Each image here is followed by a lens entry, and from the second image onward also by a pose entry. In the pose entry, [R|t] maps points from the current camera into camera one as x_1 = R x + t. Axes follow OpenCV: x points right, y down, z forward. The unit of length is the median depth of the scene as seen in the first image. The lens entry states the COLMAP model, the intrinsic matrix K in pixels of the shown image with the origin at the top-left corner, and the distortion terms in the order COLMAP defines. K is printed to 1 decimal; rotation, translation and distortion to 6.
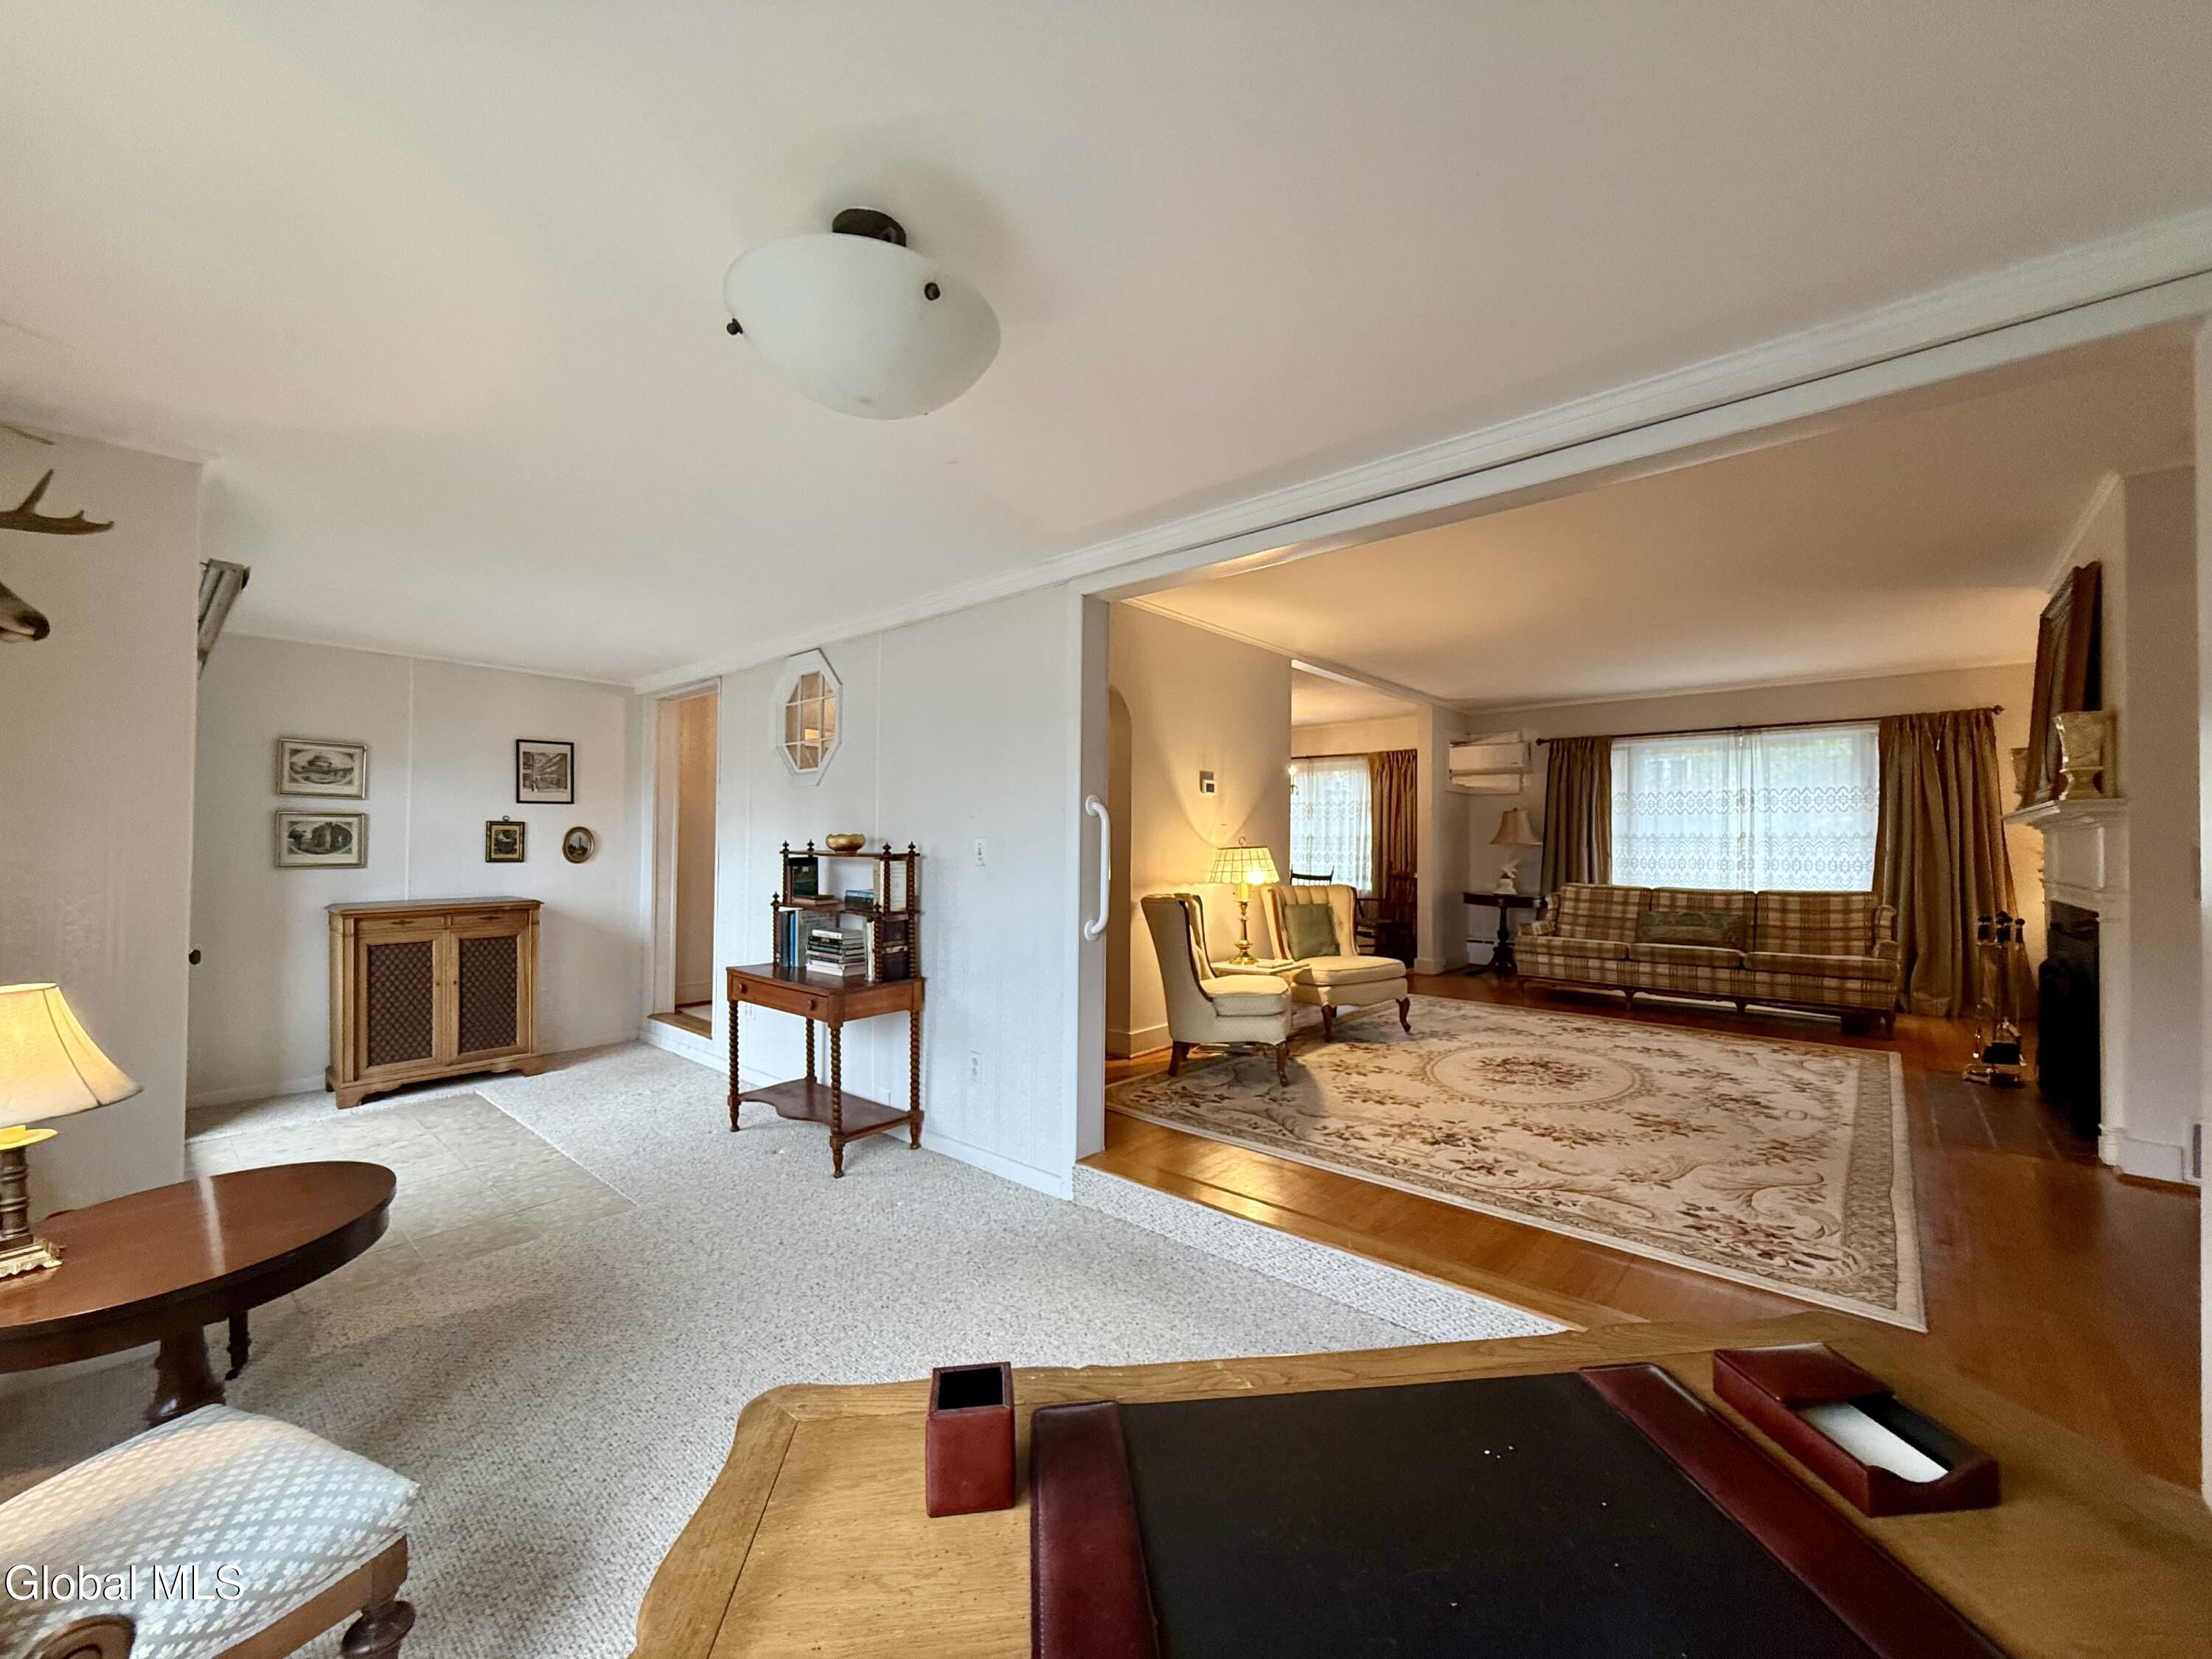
lens RADIAL K [[879.8, 0, 1108.1], [0, 879.8, 828.2], [0, 0, 1]] dist [-0.001442, 0.000351]
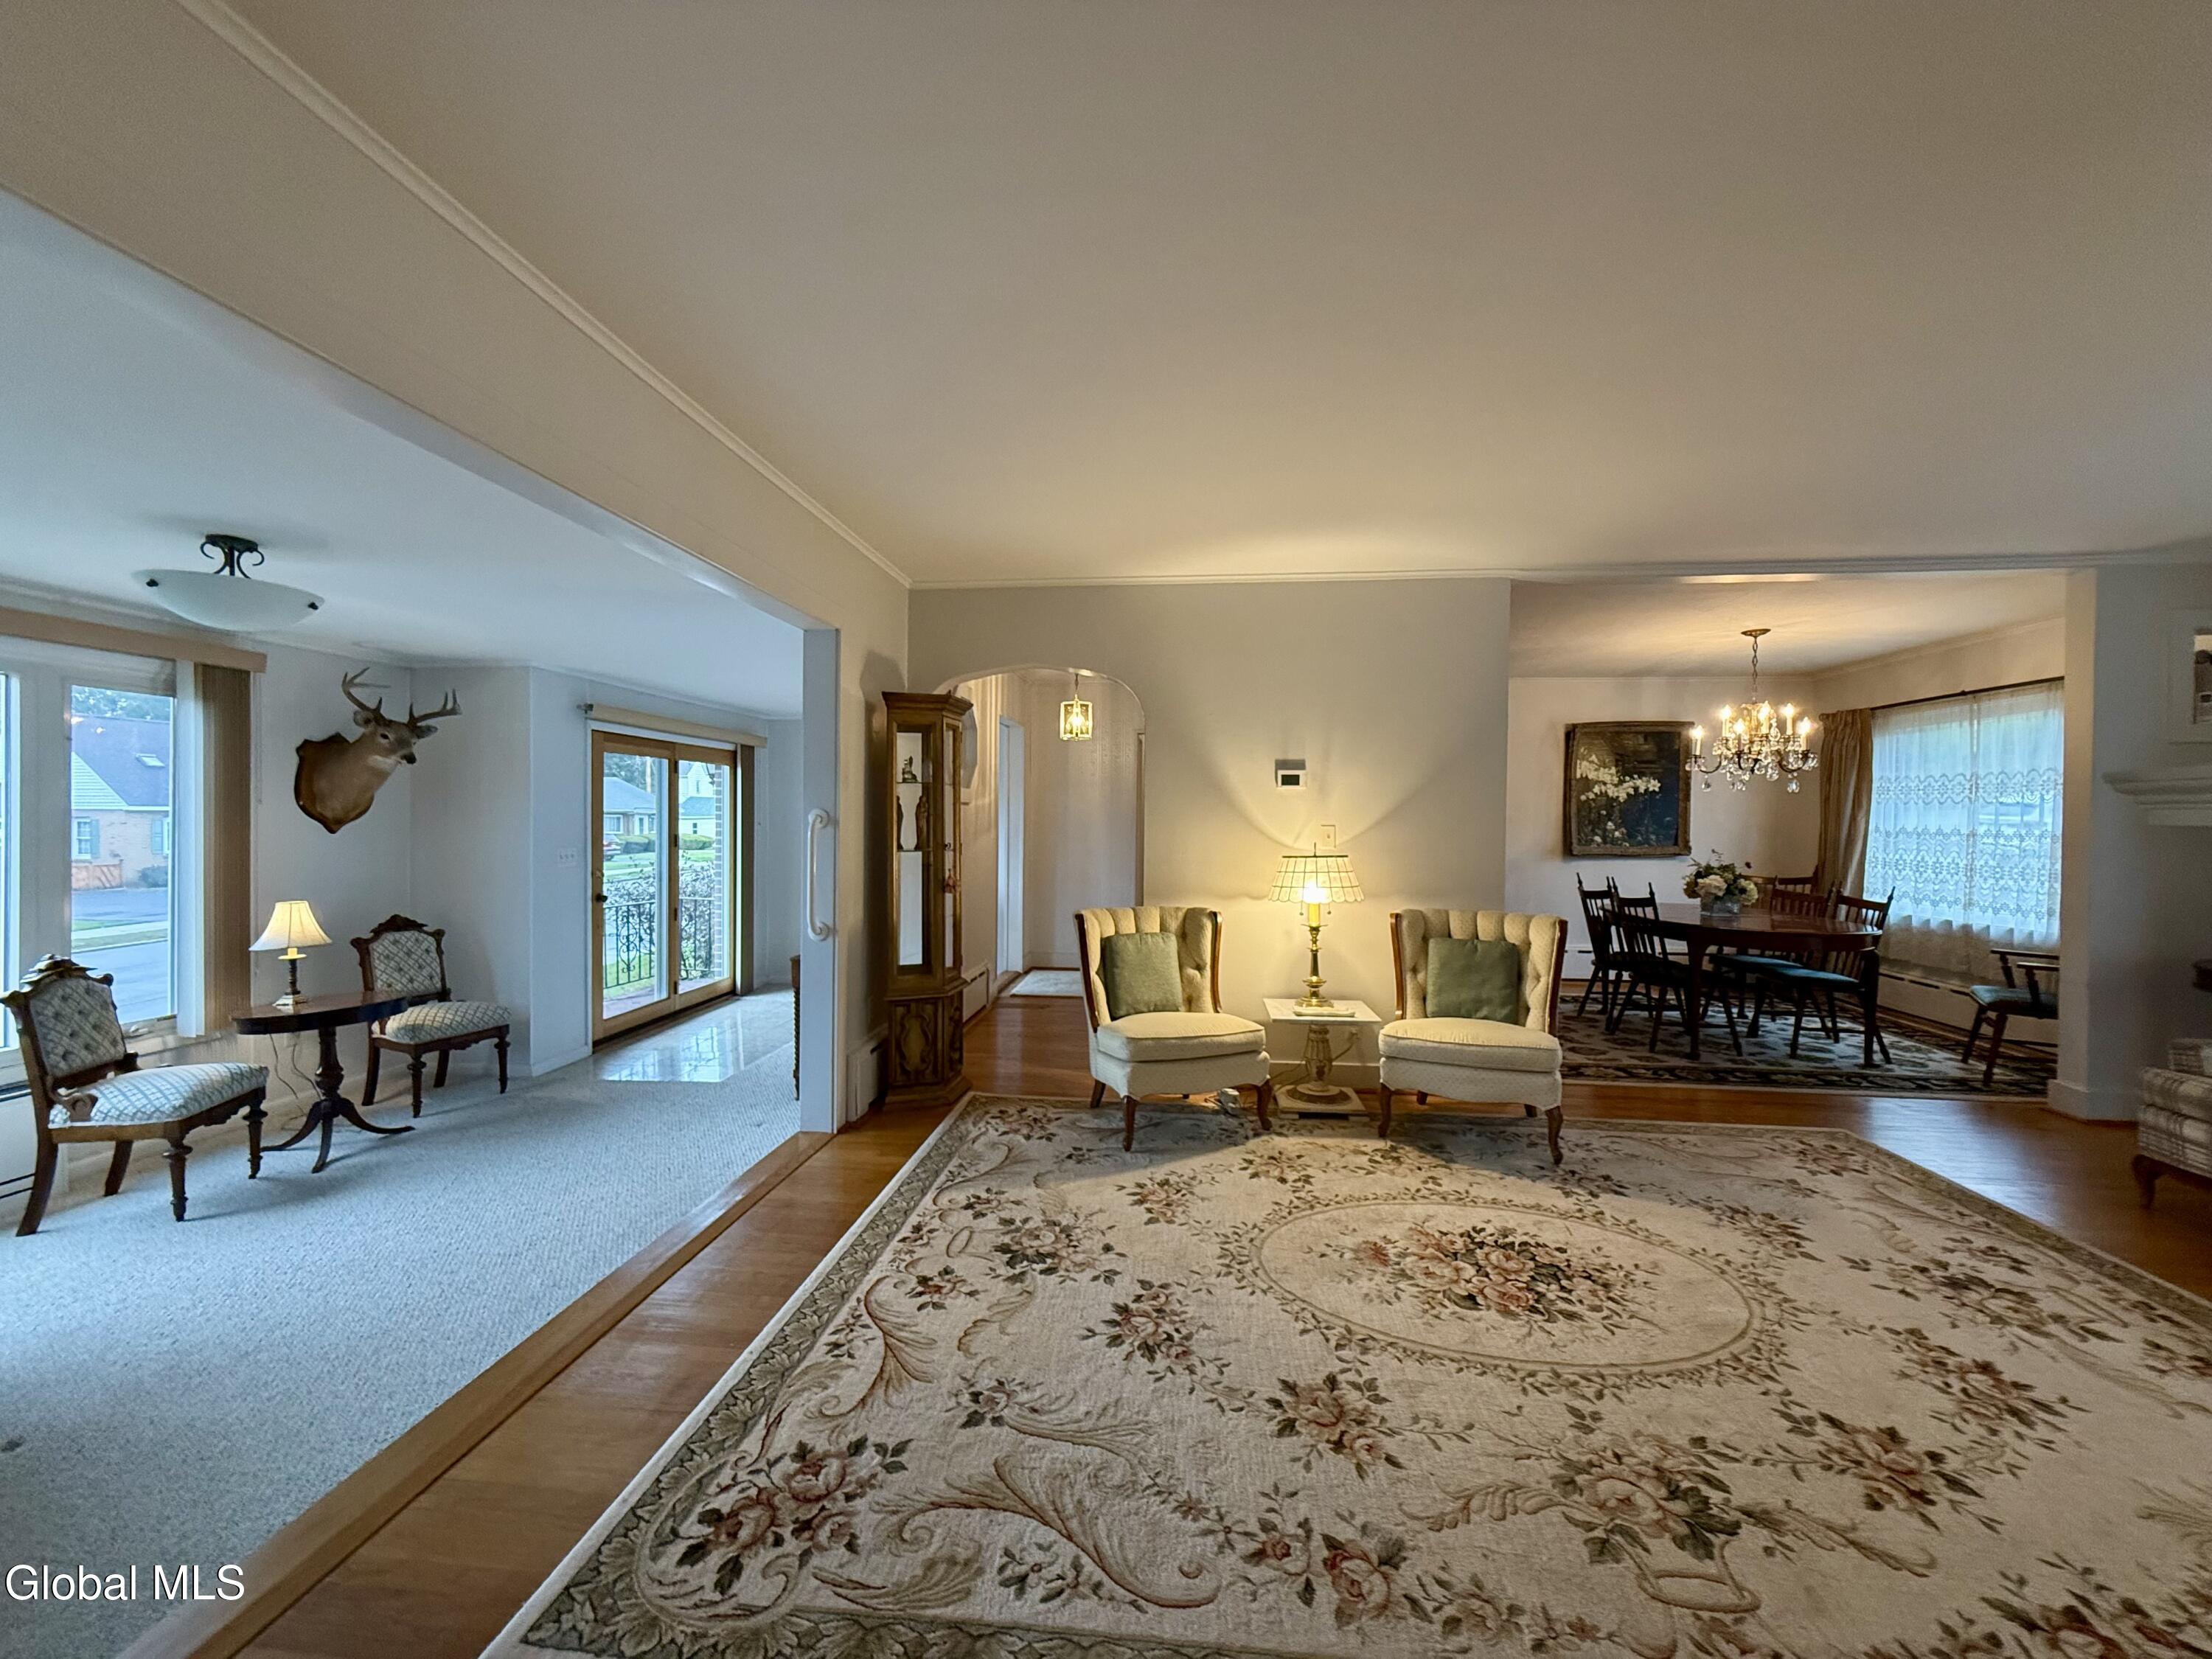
lens RADIAL K [[879.8, 0, 1106.9], [0, 879.8, 832.2], [0, 0, 1]] dist [-0.001442, 0.000351]
pose [[0.578646, 0.005900, -0.815557, 0.811668], [0.012566, 0.999791, 0.016148, -0.015997], [0.815482, -0.019593, 0.578451, 0.489008]]
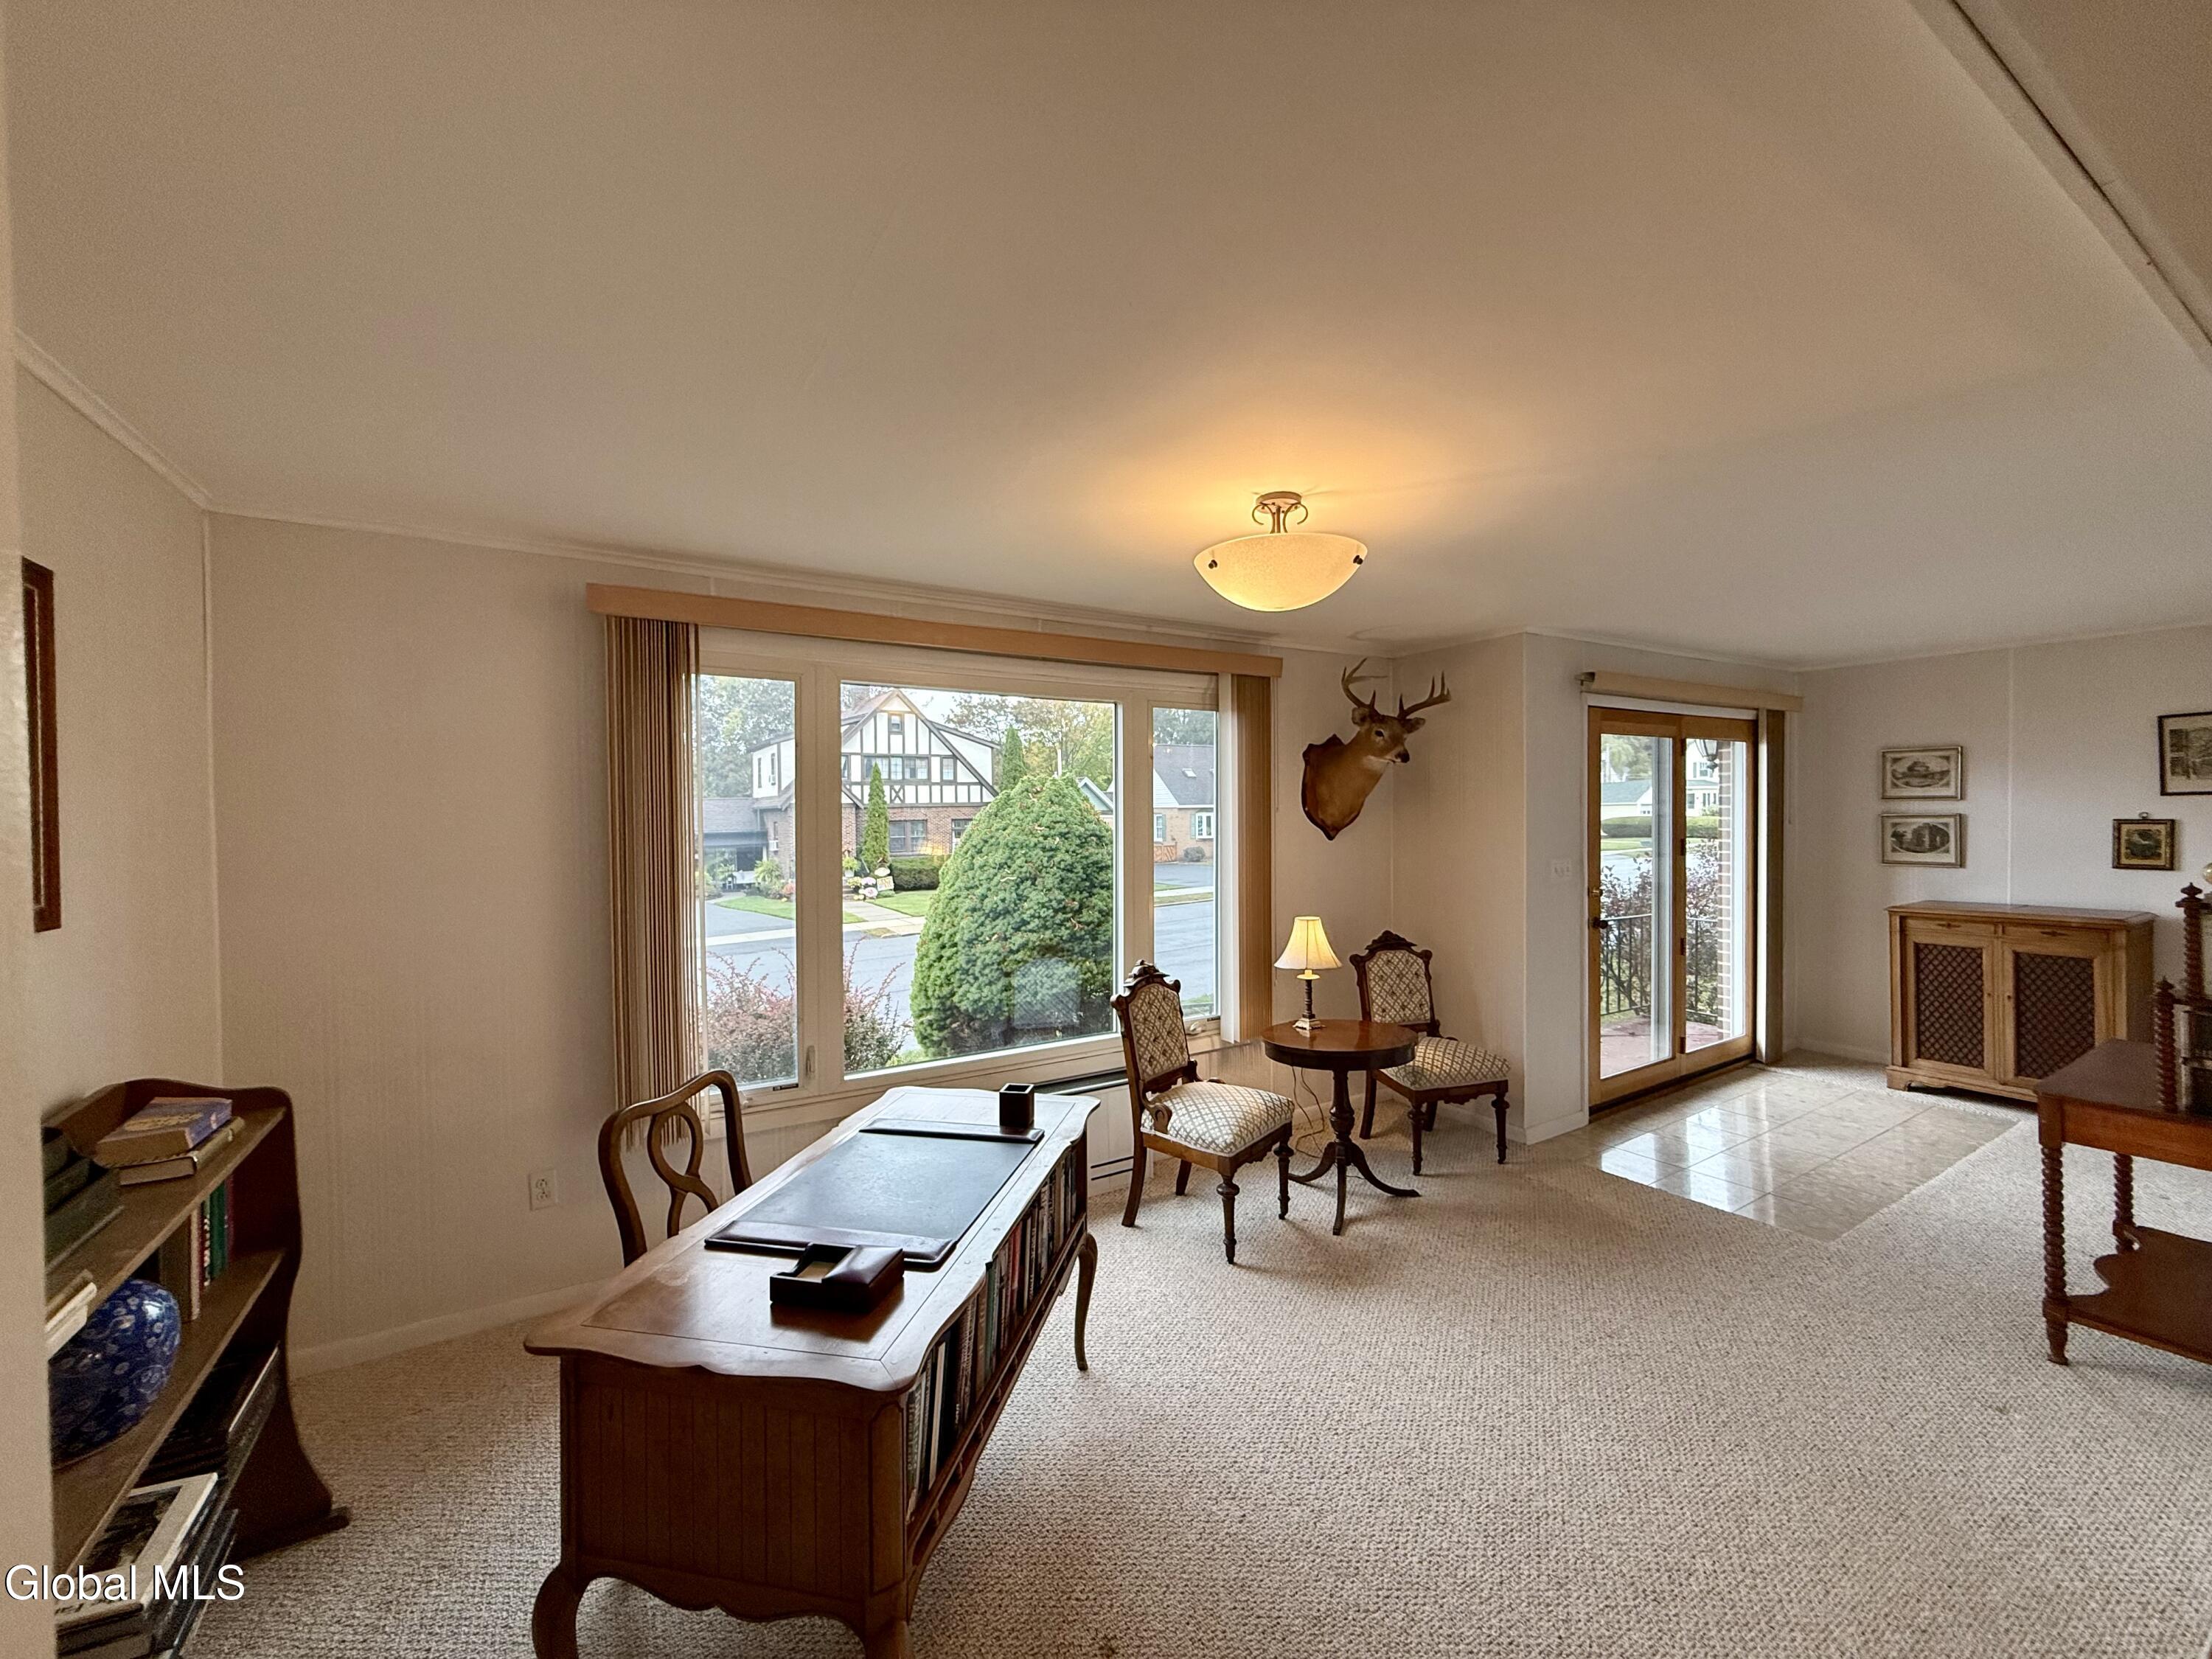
lens RADIAL K [[879.8, 0, 1106.1], [0, 879.8, 829.3], [0, 0, 1]] dist [-0.001442, 0.000351]
pose [[-0.299893, 0.016337, -0.953833, 0.448690], [0.027025, 0.999598, 0.008624, -0.037809], [0.953590, -0.023191, -0.300214, 0.397475]]
